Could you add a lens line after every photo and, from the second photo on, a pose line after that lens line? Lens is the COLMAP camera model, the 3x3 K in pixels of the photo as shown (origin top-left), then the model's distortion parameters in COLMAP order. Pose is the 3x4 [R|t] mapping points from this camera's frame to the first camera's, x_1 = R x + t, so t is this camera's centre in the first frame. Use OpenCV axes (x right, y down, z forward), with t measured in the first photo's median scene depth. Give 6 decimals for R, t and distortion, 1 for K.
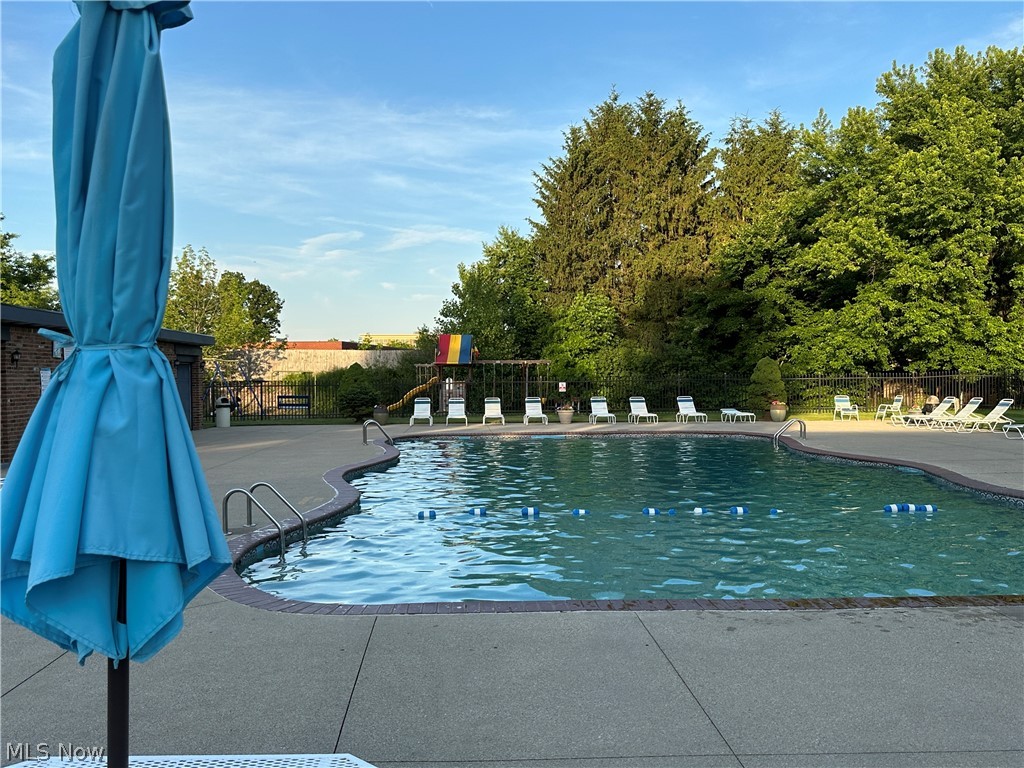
lens RADIAL K [[893.0, 0, 511.8], [0, 893.0, 383.7], [0, 0, 1]] dist [0.021061, 0.009501]
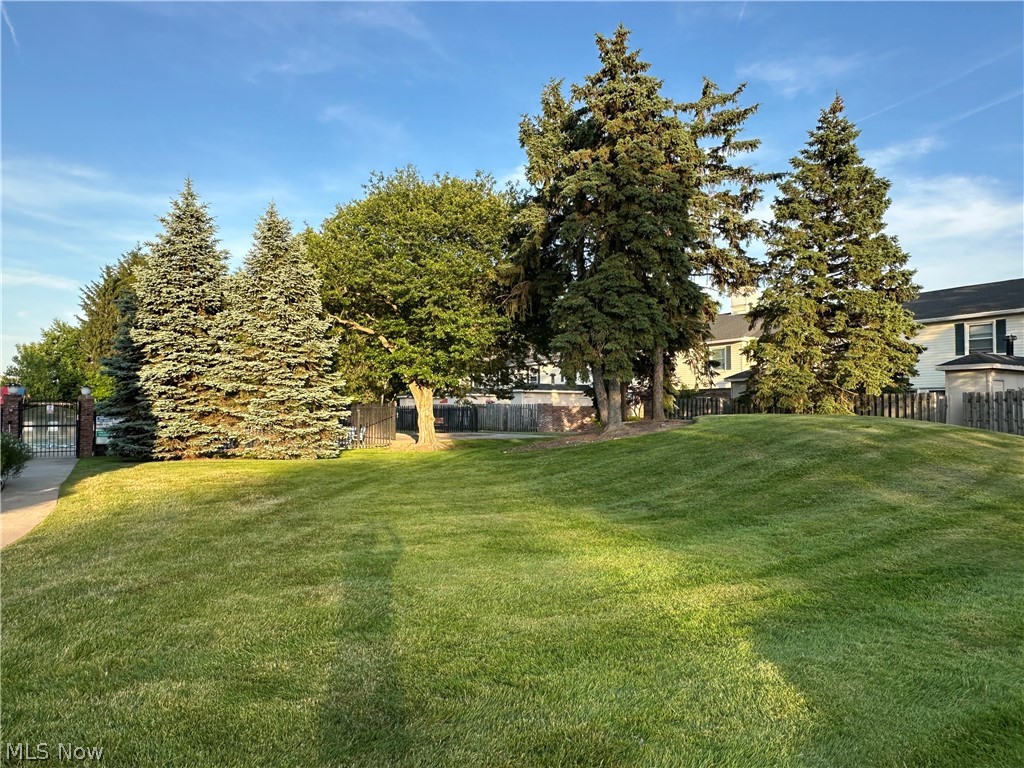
lens RADIAL K [[711.2, 0, 513.6], [0, 711.2, 387.5], [0, 0, 1]] dist [0.073204, 0.002832]
pose [[0.875989, 0.015225, 0.482091, 0.060379], [0.005820, 0.999095, -0.042129, 0.006640], [-0.482297, 0.039710, 0.875107, -0.432425]]
